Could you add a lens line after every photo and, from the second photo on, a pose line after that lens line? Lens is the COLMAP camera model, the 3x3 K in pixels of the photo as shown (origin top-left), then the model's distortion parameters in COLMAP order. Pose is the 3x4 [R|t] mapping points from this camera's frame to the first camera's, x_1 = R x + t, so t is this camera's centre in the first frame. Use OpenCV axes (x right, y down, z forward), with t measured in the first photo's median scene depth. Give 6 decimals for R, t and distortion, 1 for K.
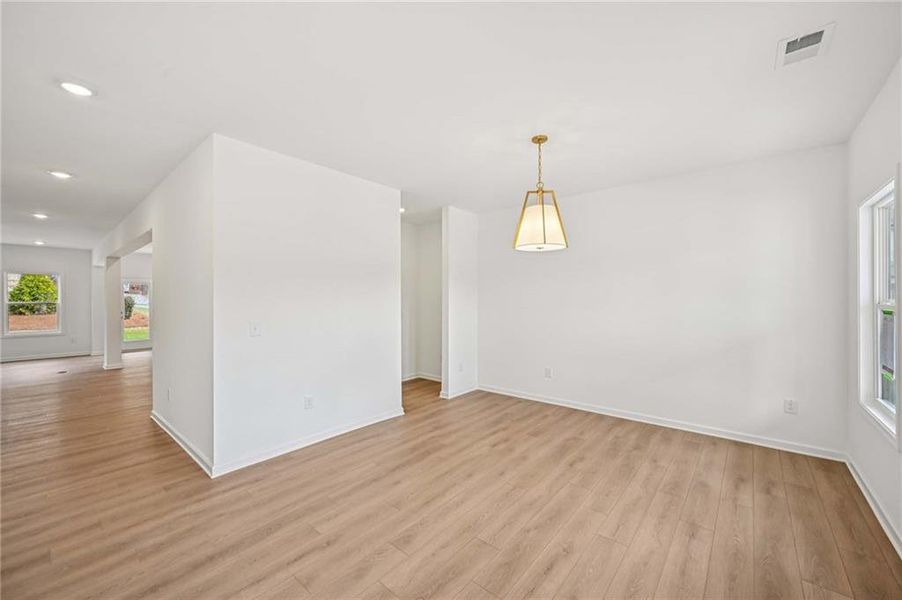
lens RADIAL K [[348.9, 0, 455.5], [0, 348.9, 297.2], [0, 0, 1]] dist [0.003196, 0.000447]
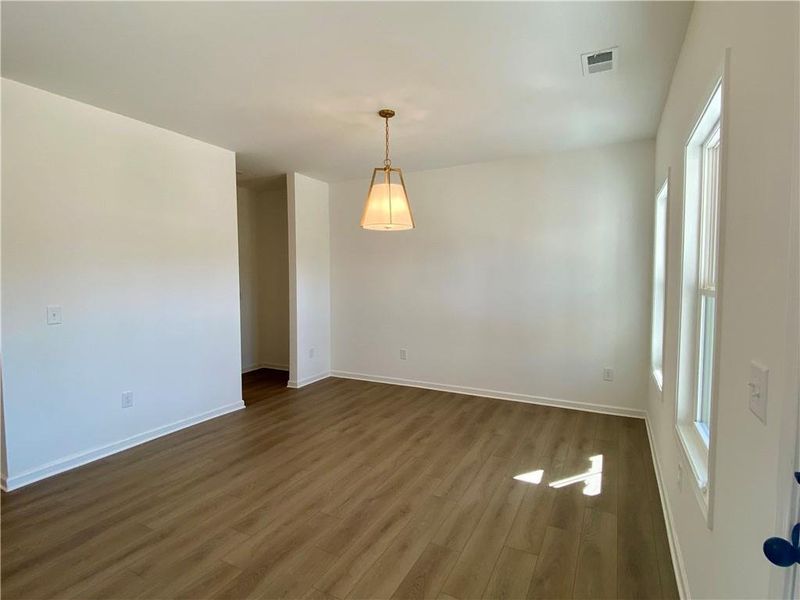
lens RADIAL K [[404.7, 0, 396.8], [0, 404.7, 299.5], [0, 0, 1]] dist [0.024073, -0.010334]
pose [[0.977657, -0.013009, 0.209804, 0.026384], [-0.000099, 0.998054, 0.062348, -0.009943], [-0.210207, -0.060975, 0.975754, -0.131630]]
